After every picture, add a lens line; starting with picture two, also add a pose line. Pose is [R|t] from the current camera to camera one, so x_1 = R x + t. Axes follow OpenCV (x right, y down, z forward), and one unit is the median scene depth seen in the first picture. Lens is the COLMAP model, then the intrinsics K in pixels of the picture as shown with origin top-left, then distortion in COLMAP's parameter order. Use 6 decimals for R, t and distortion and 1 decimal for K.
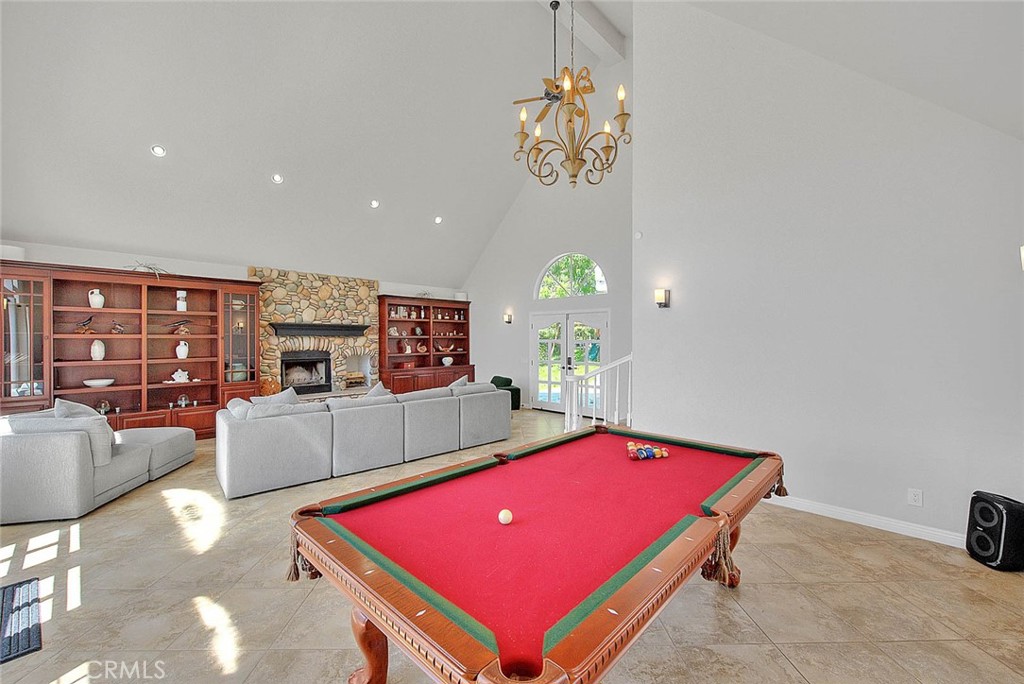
lens RADIAL K [[419.4, 0, 512.9], [0, 419.4, 338.8], [0, 0, 1]] dist [-0.000652, -0.000005]
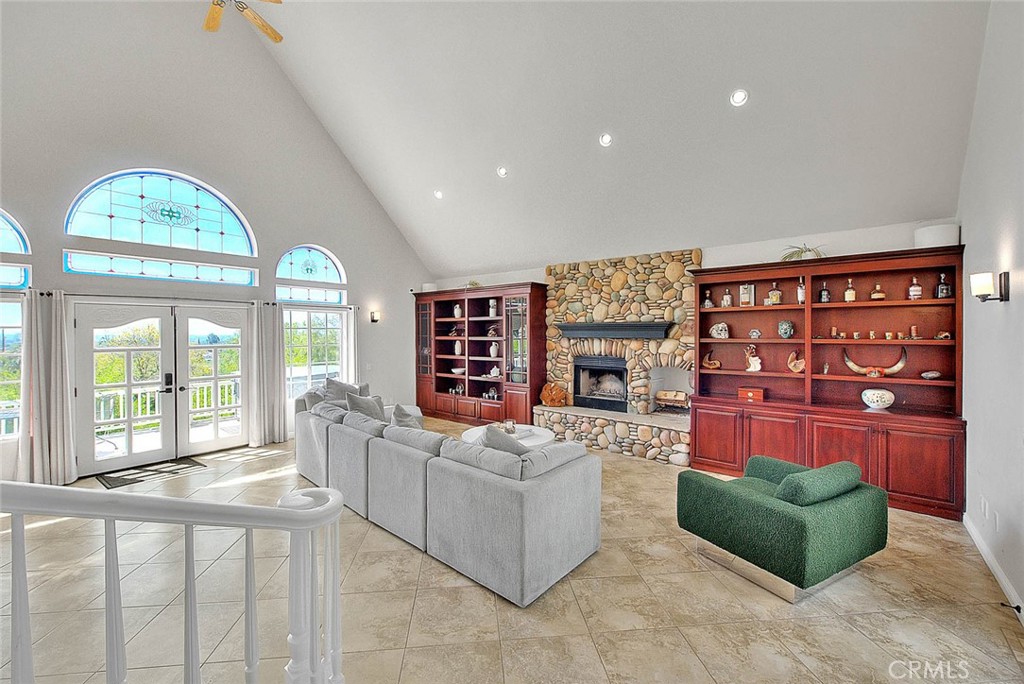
lens RADIAL K [[411.9, 0, 509.7], [0, 411.9, 332.3], [0, 0, 1]] dist [-0.000327, -0.000125]
pose [[0.072666, 0.000238, -0.997356, 0.265345], [0.001440, 0.999999, 0.000344, -0.016474], [0.997355, -0.001461, 0.072665, 0.695705]]
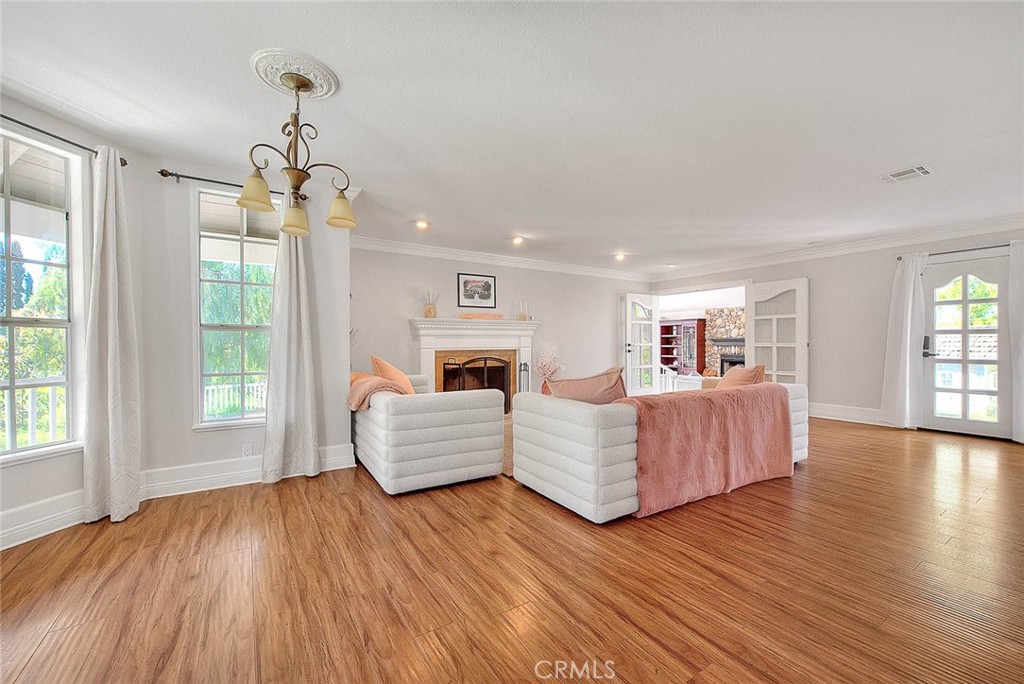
lens RADIAL K [[413.8, 0, 514.0], [0, 413.8, 343.5], [0, 0, 1]] dist [-0.001729, -0.000655]
pose [[-0.230620, 0.001415, -0.973043, 1.170887], [0.002252, 0.999997, 0.000920, -0.016841], [0.973041, -0.001979, -0.230623, 0.480235]]
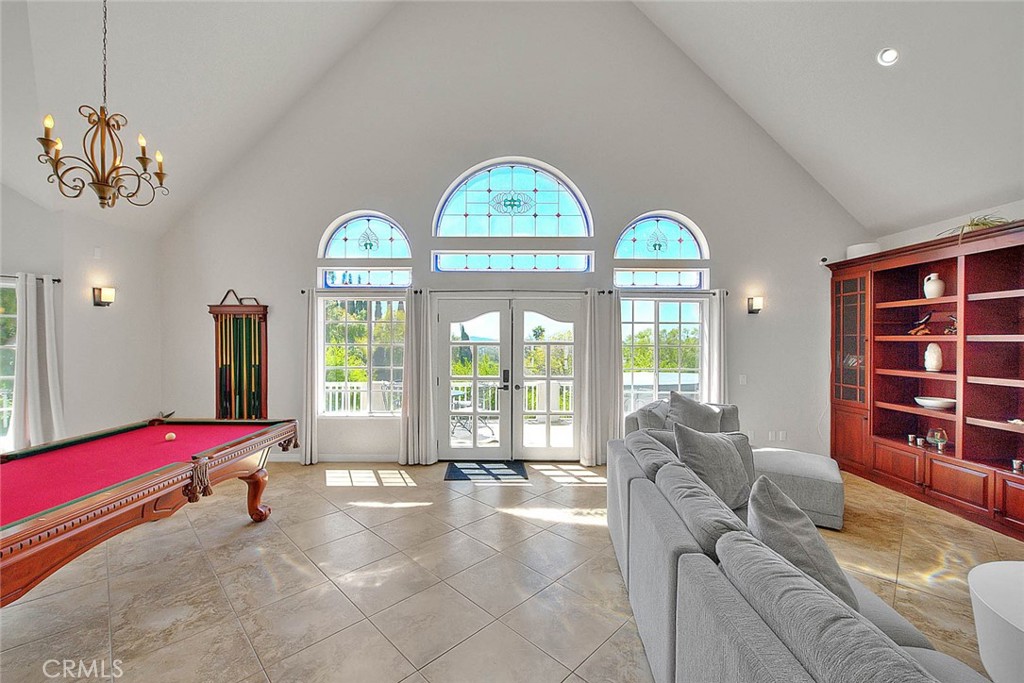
lens RADIAL K [[416.8, 0, 501.4], [0, 416.8, 342.0], [0, 0, 1]] dist [-0.000334, -0.000088]
pose [[-0.738658, 0.000674, -0.674080, 0.030238], [-0.006494, 0.999946, 0.008117, -0.000369], [0.674049, 0.010373, -0.738614, 0.666805]]
